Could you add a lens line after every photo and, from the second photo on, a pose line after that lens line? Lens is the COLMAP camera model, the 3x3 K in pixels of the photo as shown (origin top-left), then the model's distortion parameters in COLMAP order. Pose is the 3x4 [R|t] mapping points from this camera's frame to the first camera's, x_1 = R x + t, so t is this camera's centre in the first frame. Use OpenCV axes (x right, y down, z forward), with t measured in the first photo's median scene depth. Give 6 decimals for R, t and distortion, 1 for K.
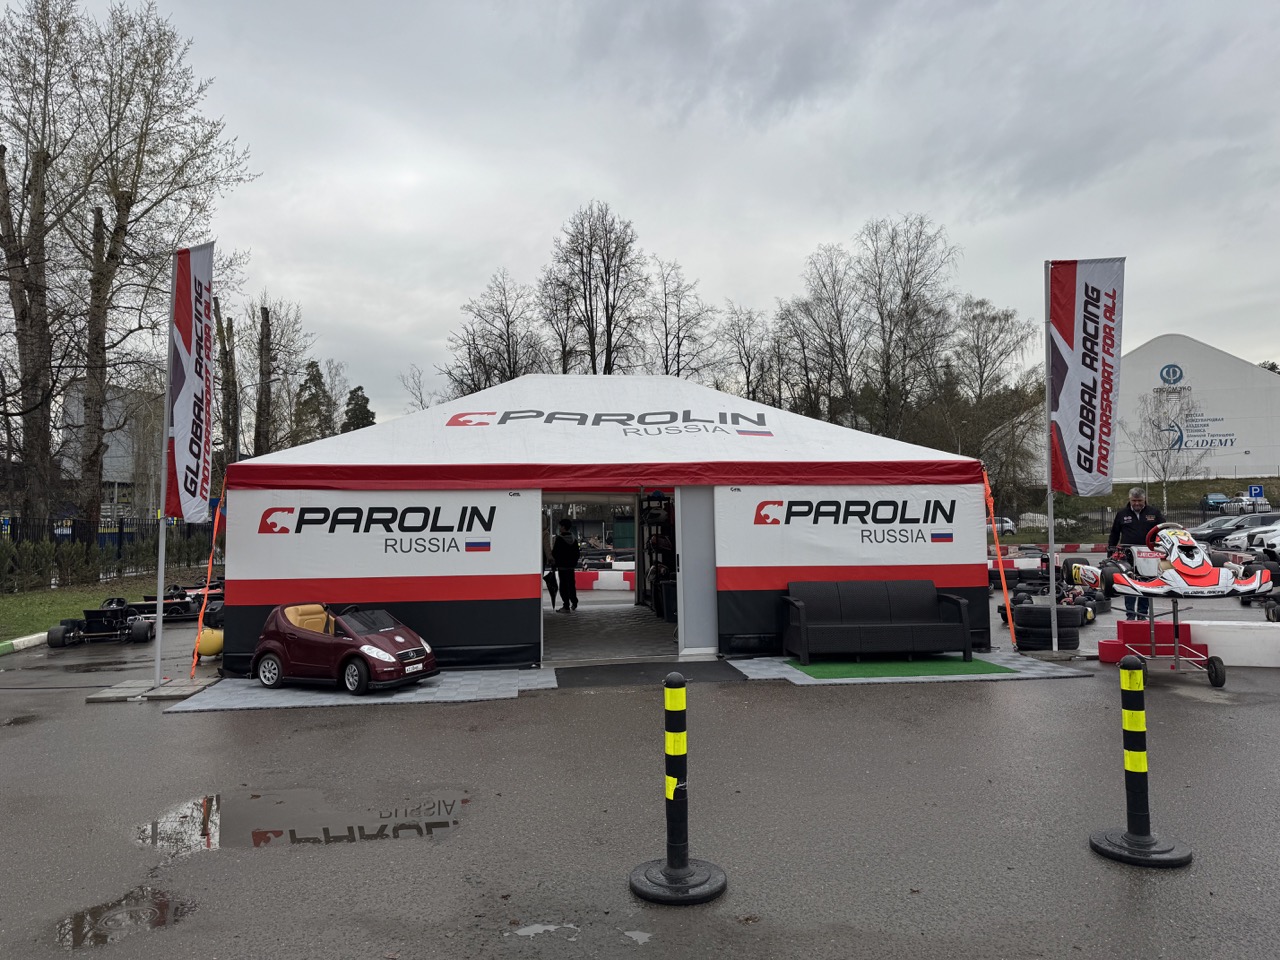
lens RADIAL K [[873.6, 0, 642.2], [0, 873.6, 456.5], [0, 0, 1]] dist [0.098006, -0.093866]
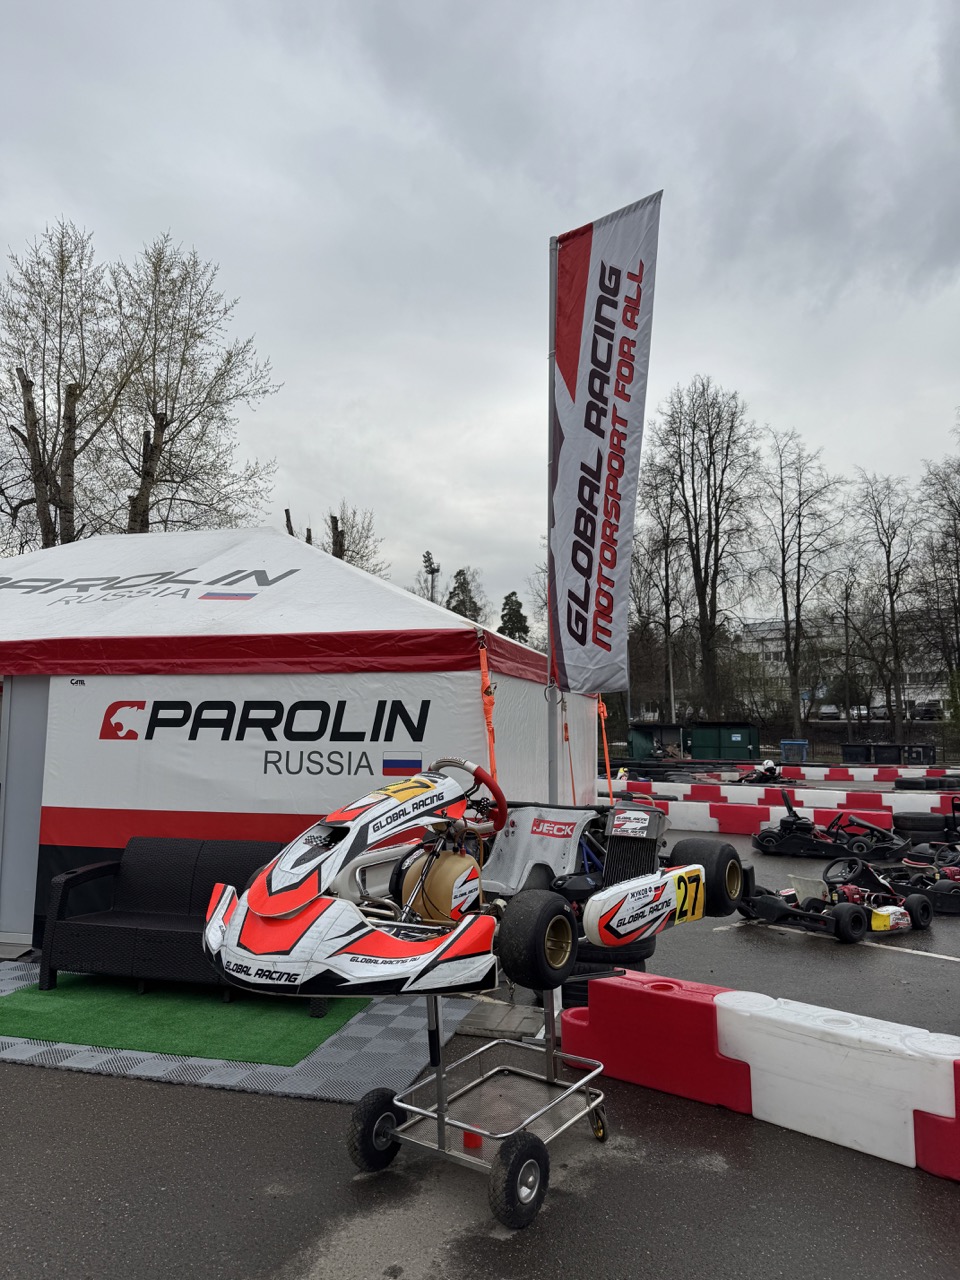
lens RADIAL K [[873.6, 0, 480.0], [0, 873.6, 640.0], [0, 0, 1]] dist [0.098006, -0.093866]
pose [[0.930765, -0.018591, -0.365145, 0.599244], [0.012244, 0.999731, -0.019689, 0.023272], [0.365413, 0.013854, 0.930742, 0.511784]]
